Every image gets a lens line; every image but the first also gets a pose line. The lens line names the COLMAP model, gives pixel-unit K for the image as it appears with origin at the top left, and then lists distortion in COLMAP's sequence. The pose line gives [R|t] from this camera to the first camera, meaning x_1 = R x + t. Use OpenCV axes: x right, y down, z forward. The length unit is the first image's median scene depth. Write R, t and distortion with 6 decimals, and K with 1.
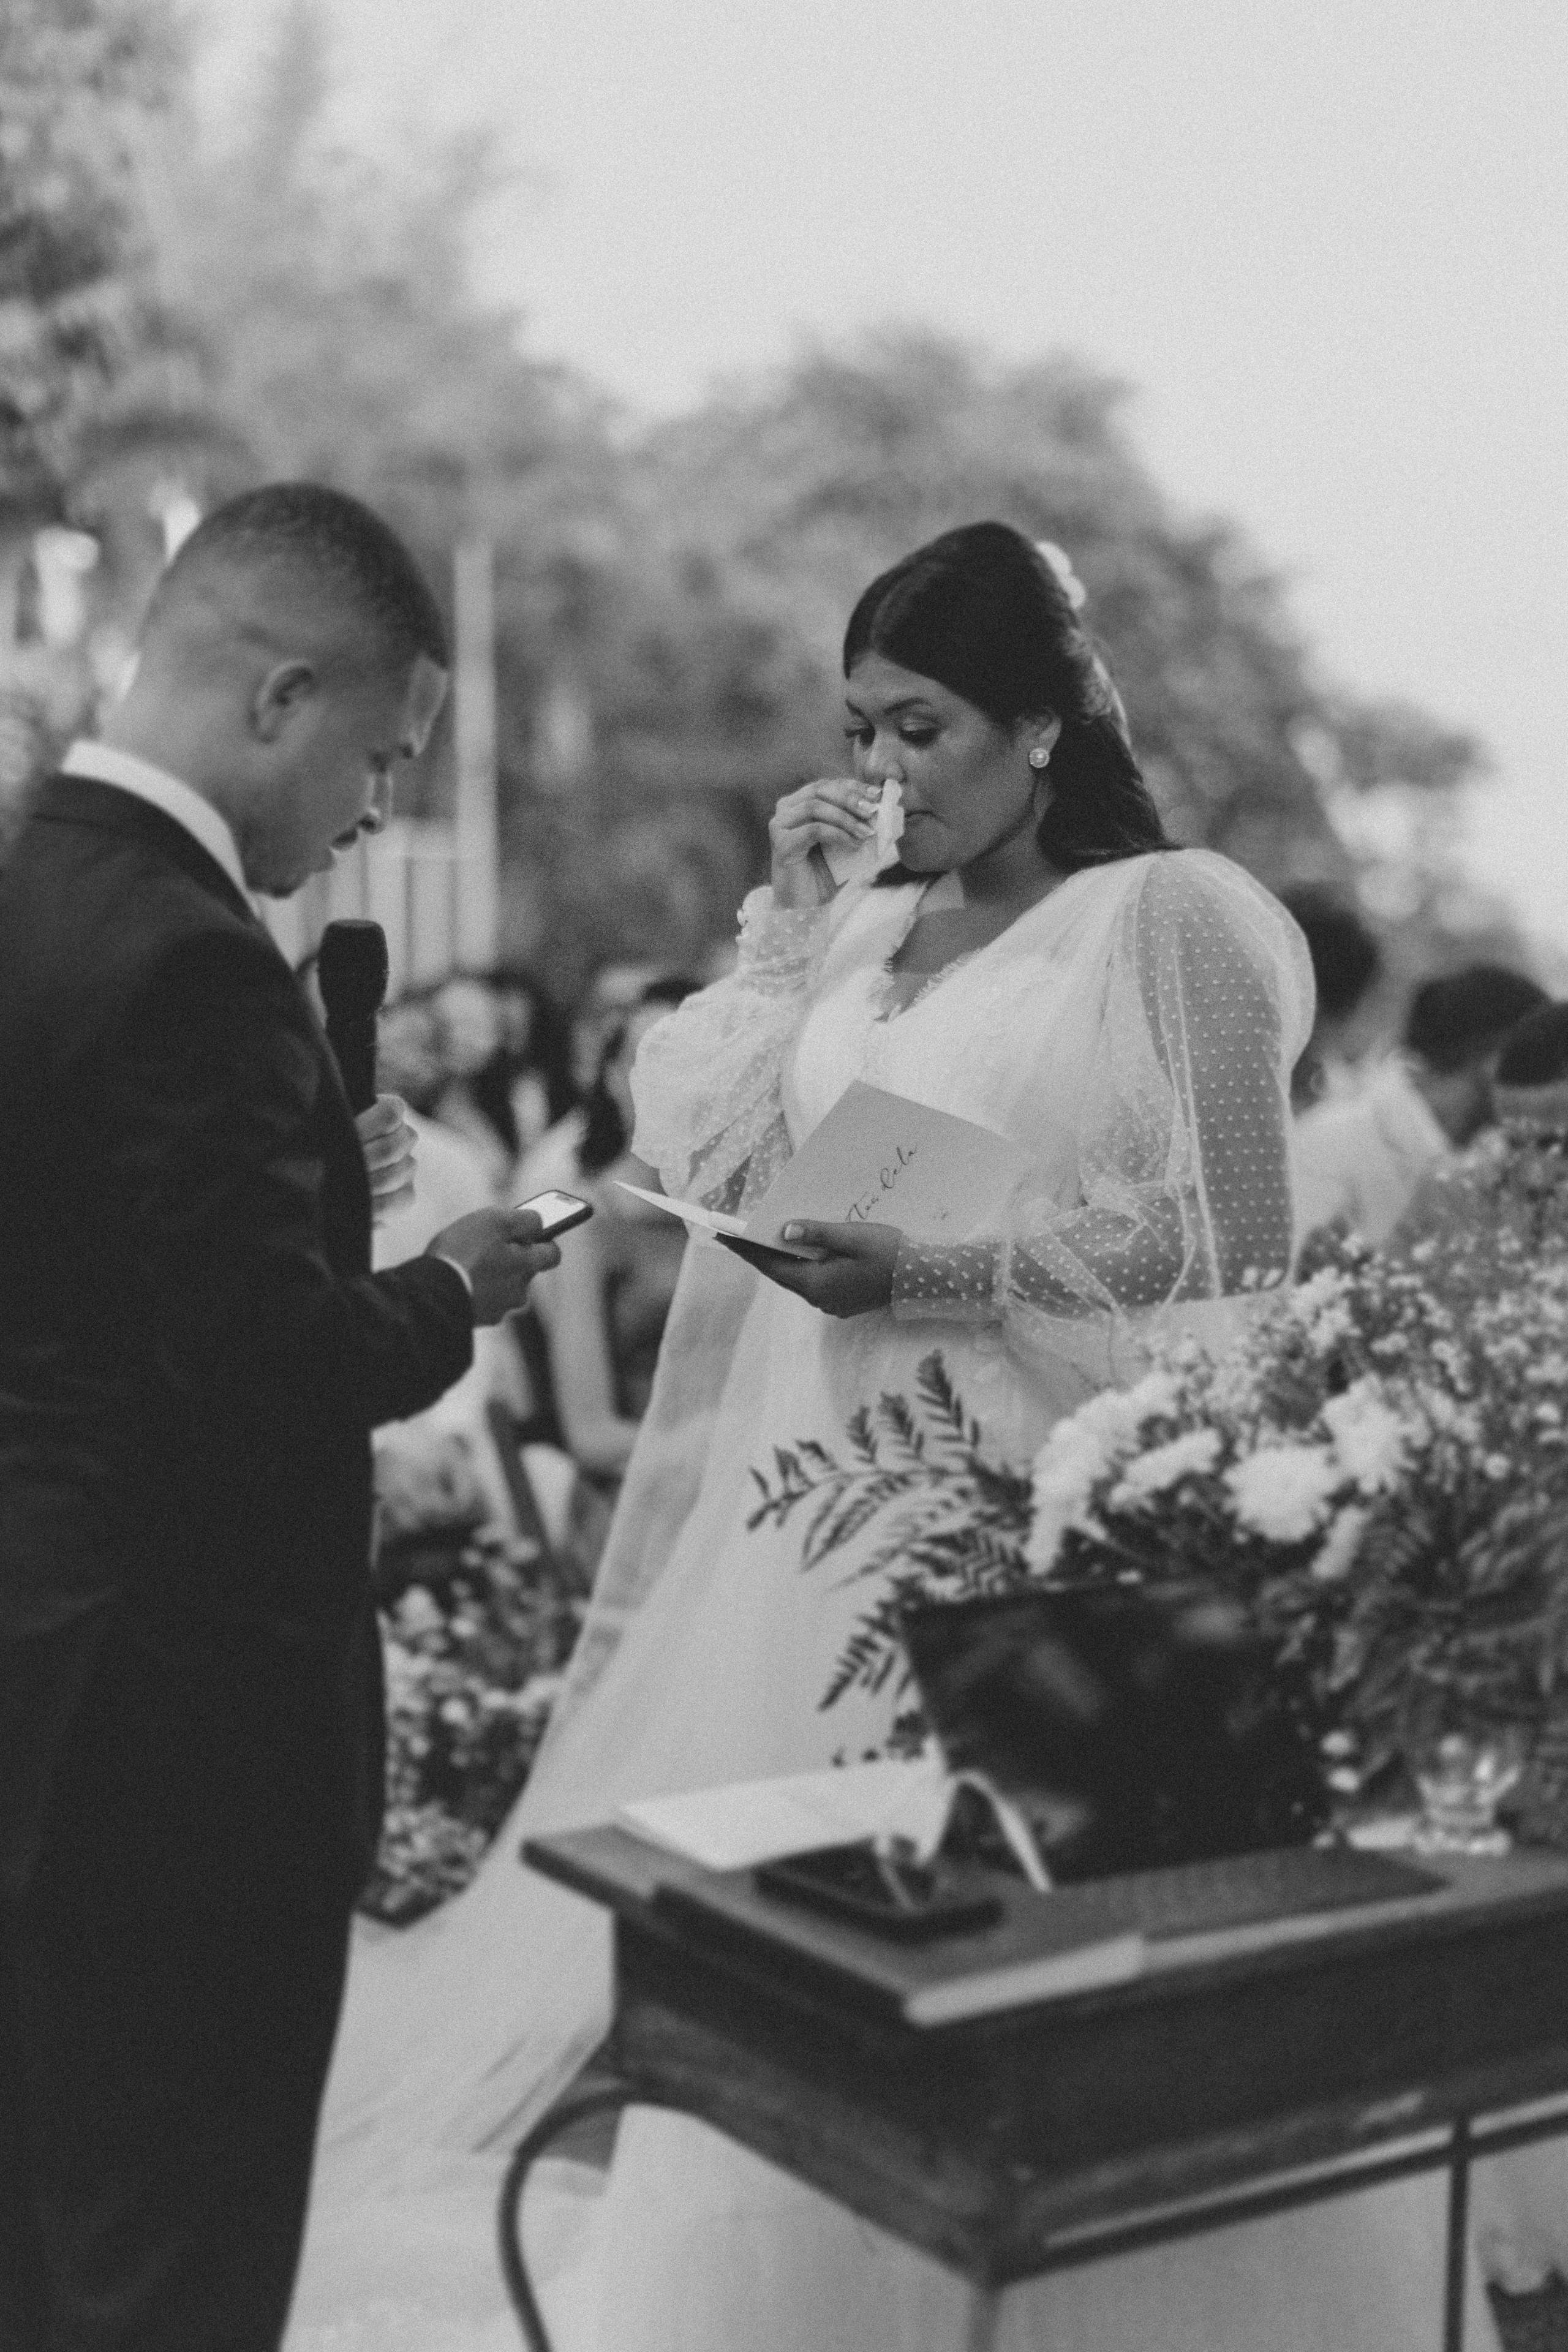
lens RADIAL K [[3780.4, 0, 784.0], [0, 3780.4, 1176.0], [0, 0, 1]] dist [0.012413, 0.113573]
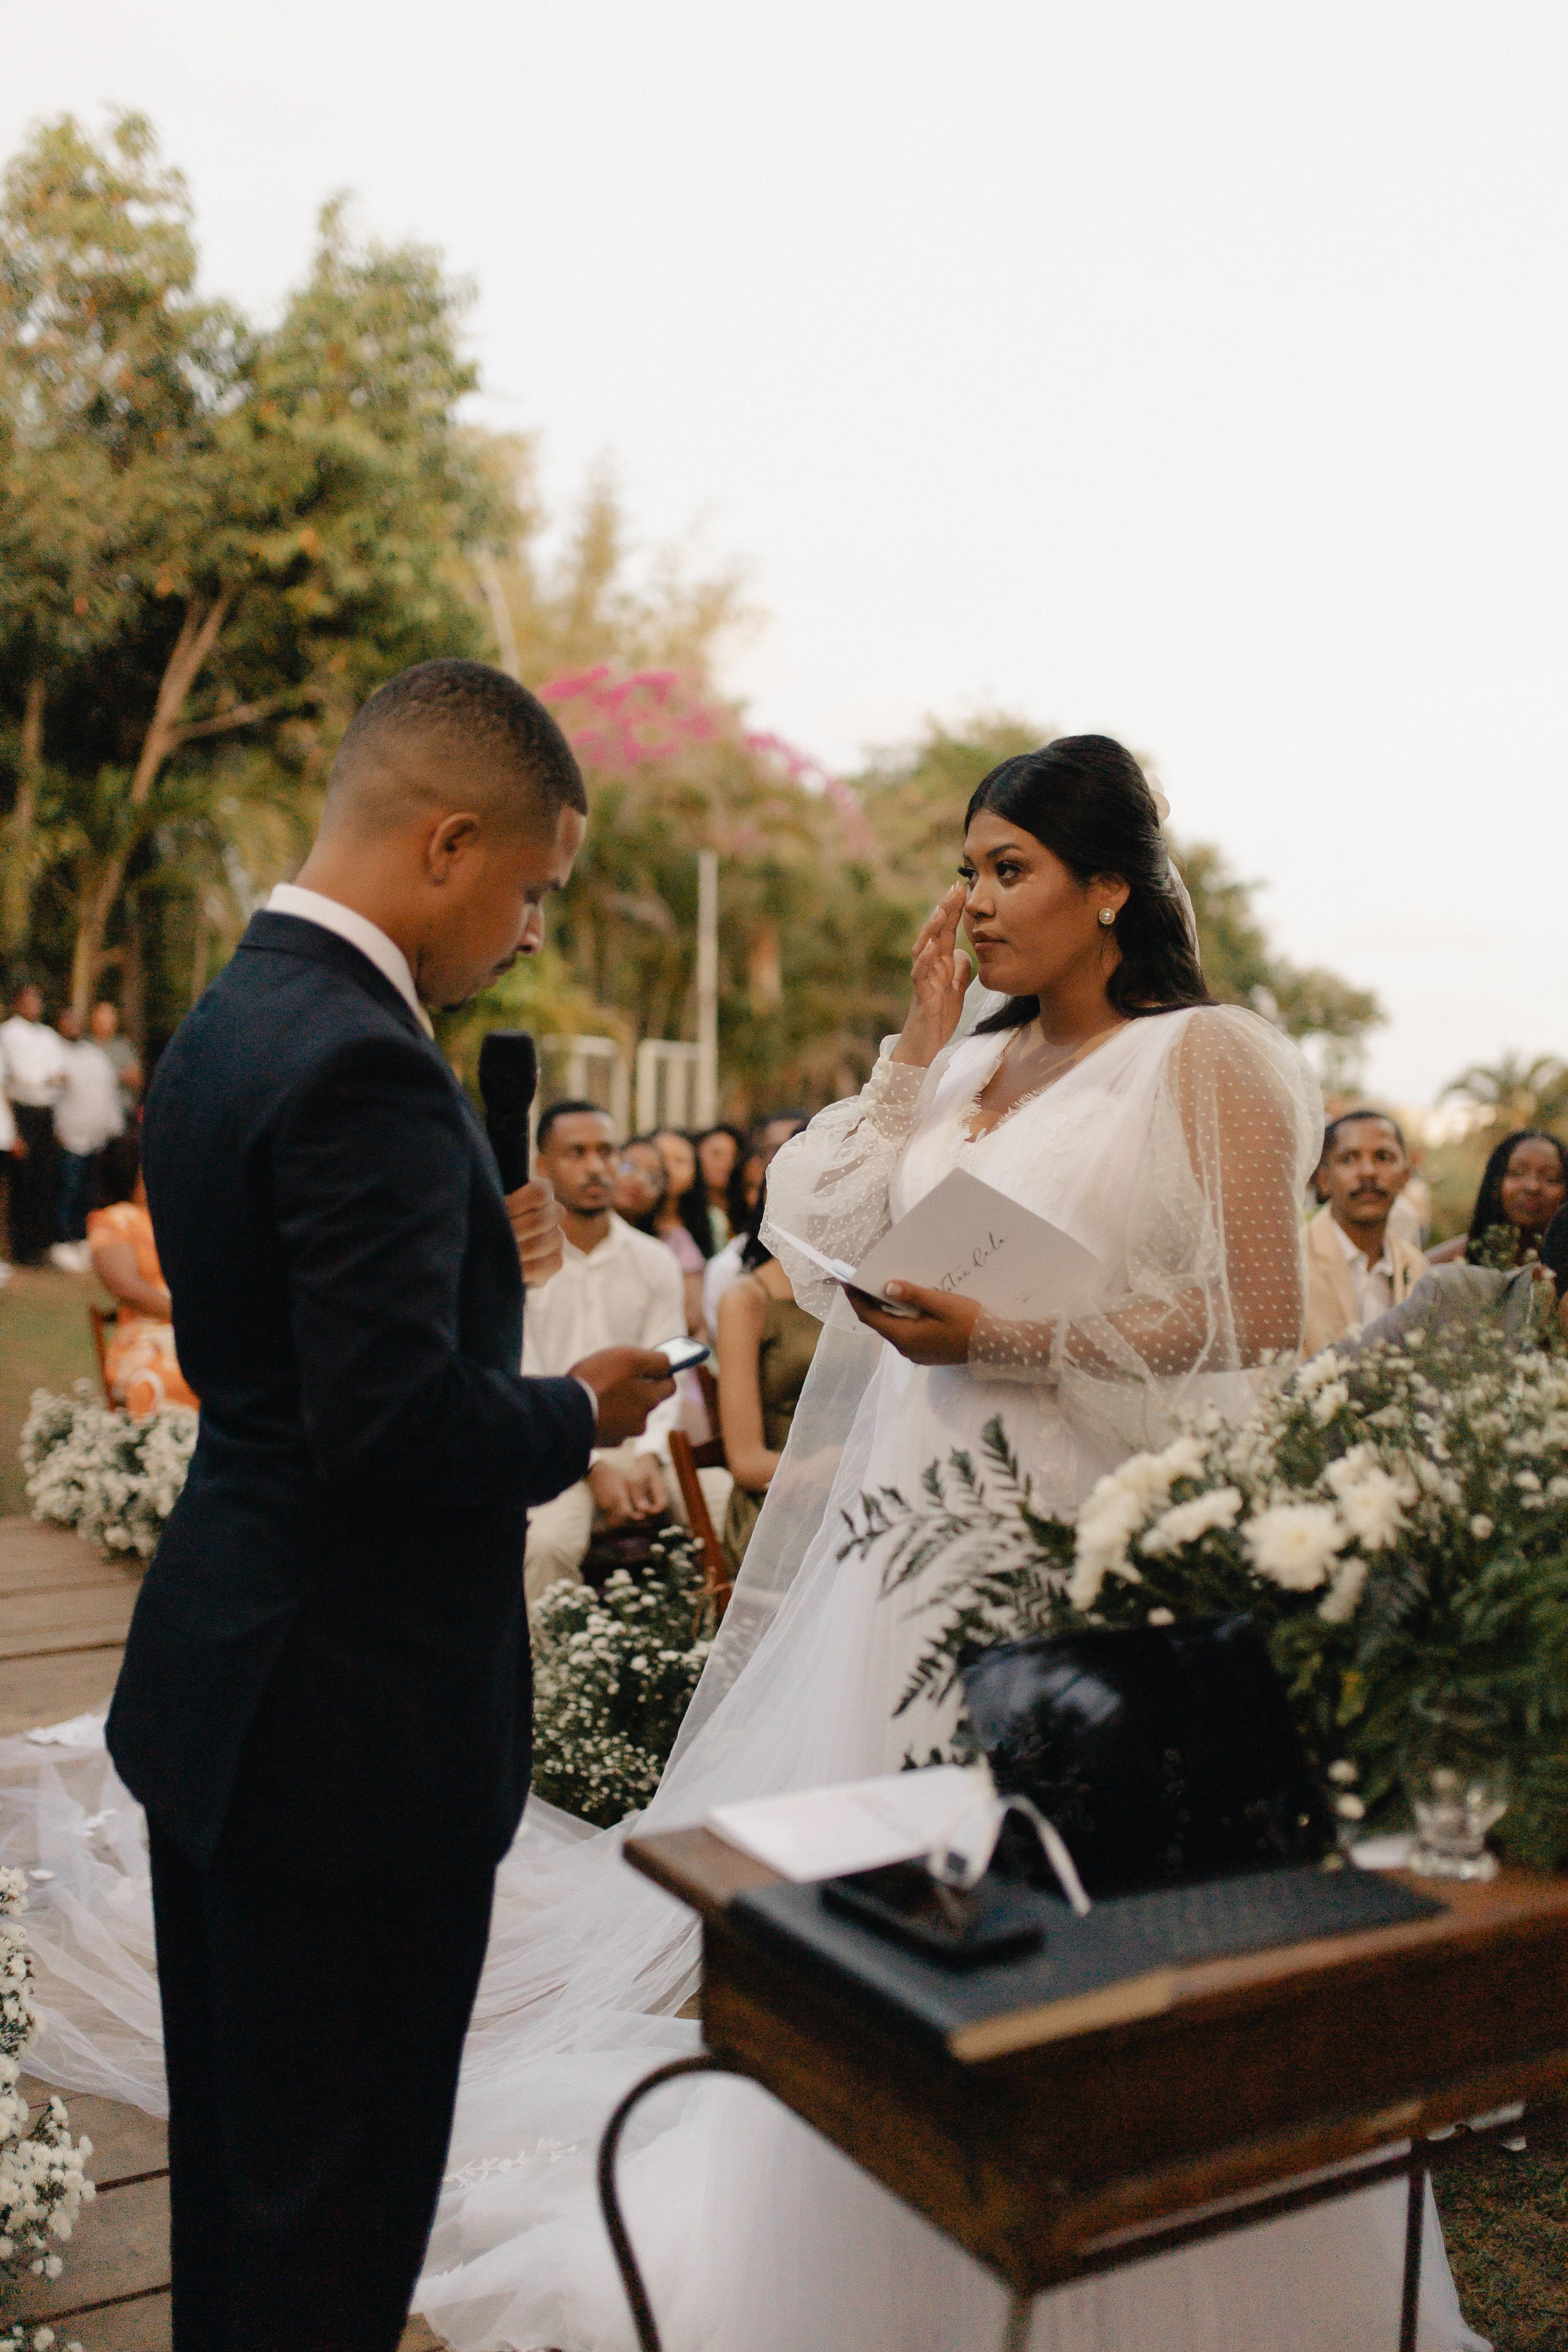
lens RADIAL K [[2466.0, 0, 836.4], [0, 2466.0, 1280.7], [0, 0, 1]] dist [-0.003066, 0.000852]
pose [[0.999377, 0.018600, -0.029982, 0.012742], [-0.018553, 0.999826, 0.001834, 0.004086], [0.030011, -0.001277, 0.999549, 0.233526]]
